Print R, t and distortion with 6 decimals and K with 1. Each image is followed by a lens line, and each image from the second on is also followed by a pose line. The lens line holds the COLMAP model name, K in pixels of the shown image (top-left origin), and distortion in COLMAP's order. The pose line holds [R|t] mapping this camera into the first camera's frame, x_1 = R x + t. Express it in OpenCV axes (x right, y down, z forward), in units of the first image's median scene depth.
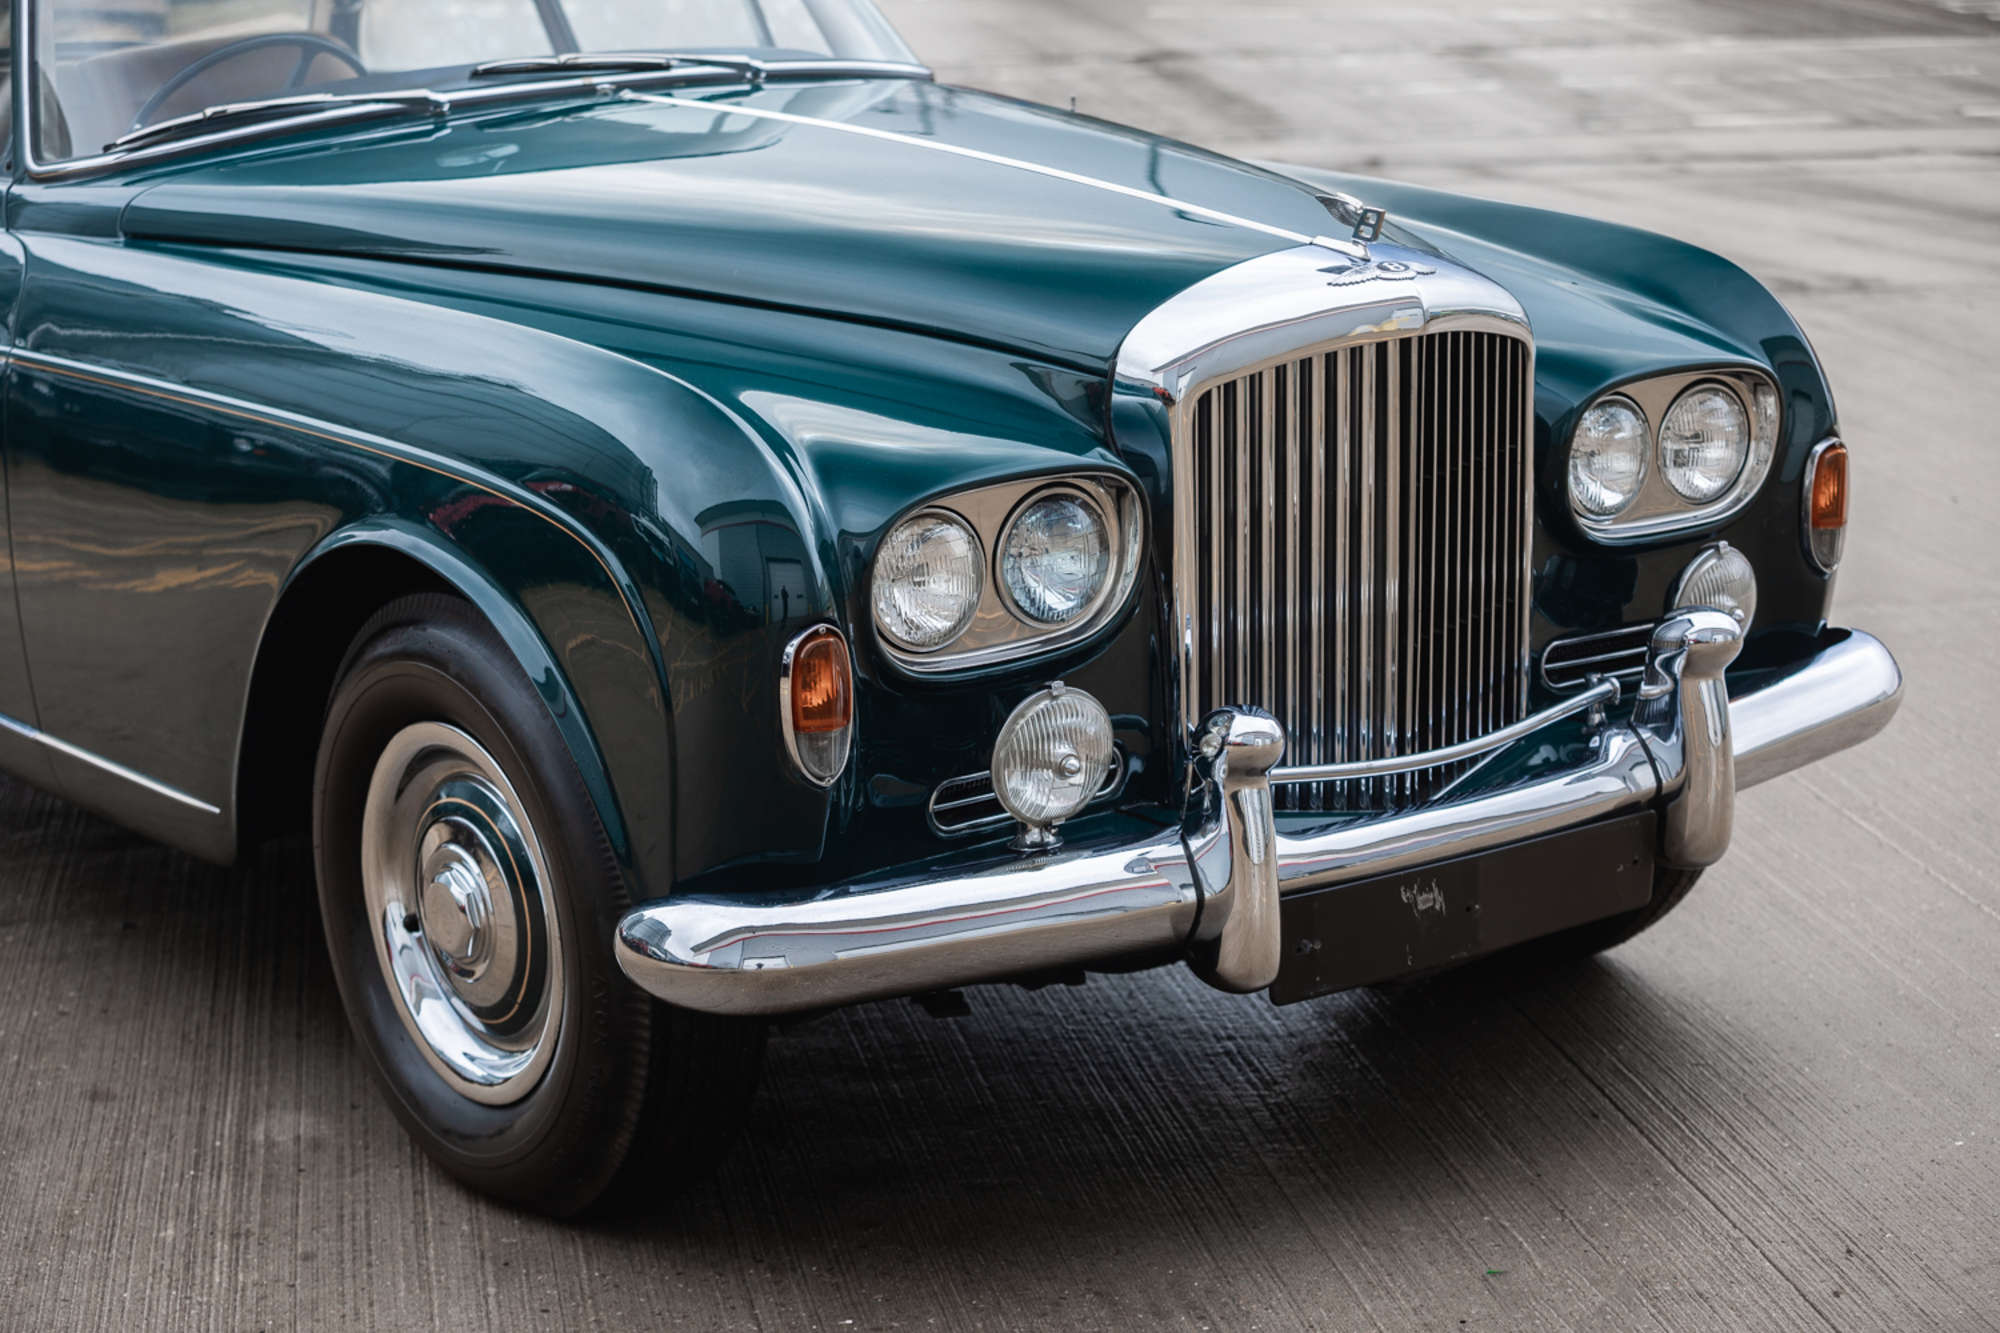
lens RADIAL K [[4004.3, 0, 1000.0], [0, 4004.3, 666.5], [0, 0, 1]] dist [-0.314379, -0.036012]
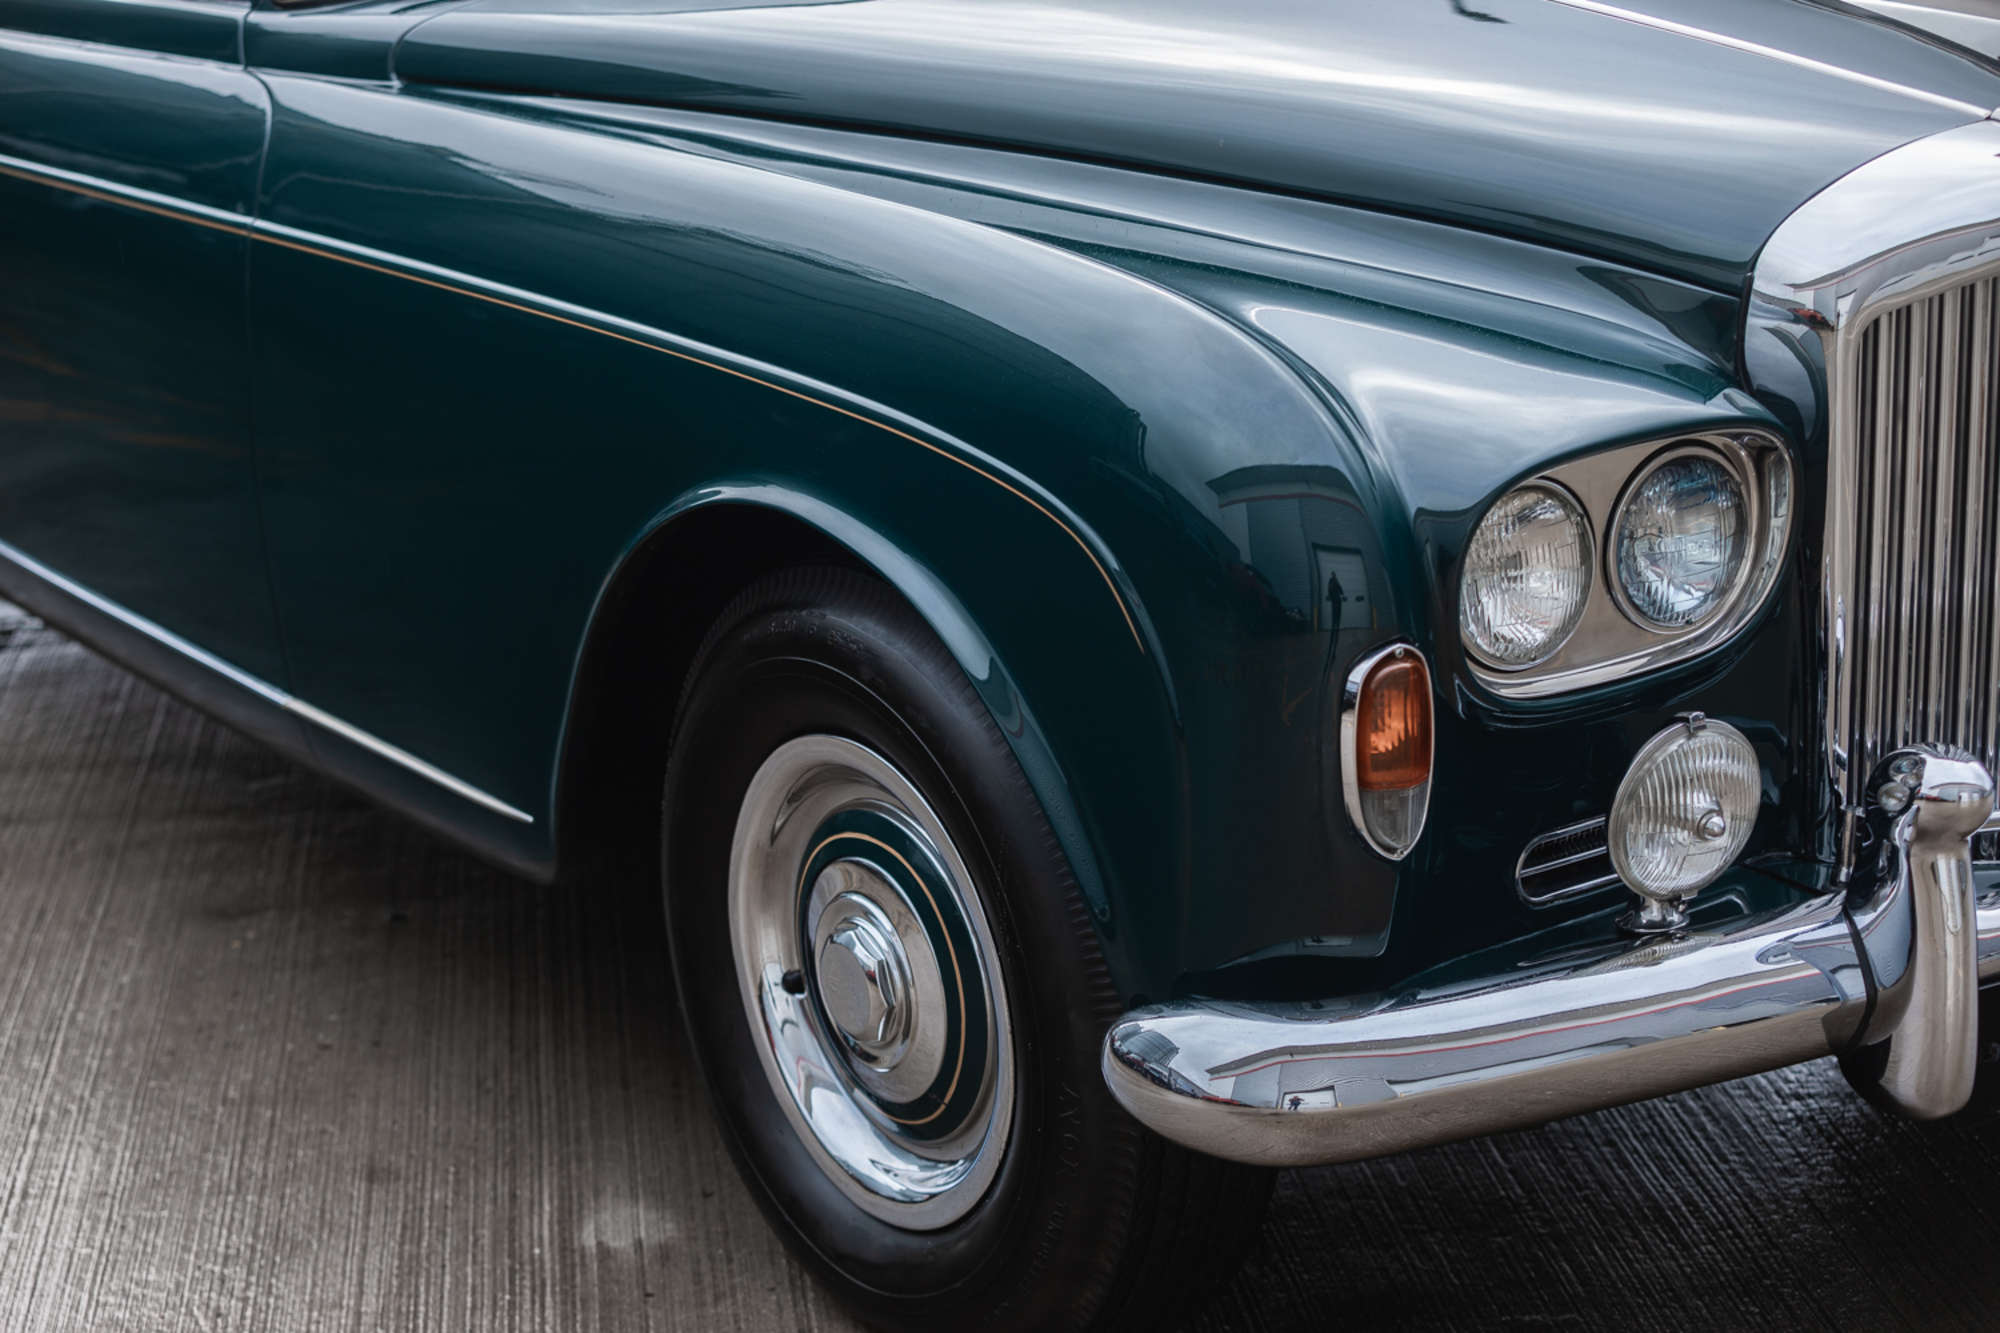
lens RADIAL K [[4004.3, 0, 1000.0], [0, 4004.3, 666.5], [0, 0, 1]] dist [-0.314379, -0.036012]
pose [[0.999017, 0.005428, -0.043998, -0.075751], [-0.002787, 0.998203, 0.059865, -0.044545], [0.044244, -0.059683, 0.997236, 0.234596]]
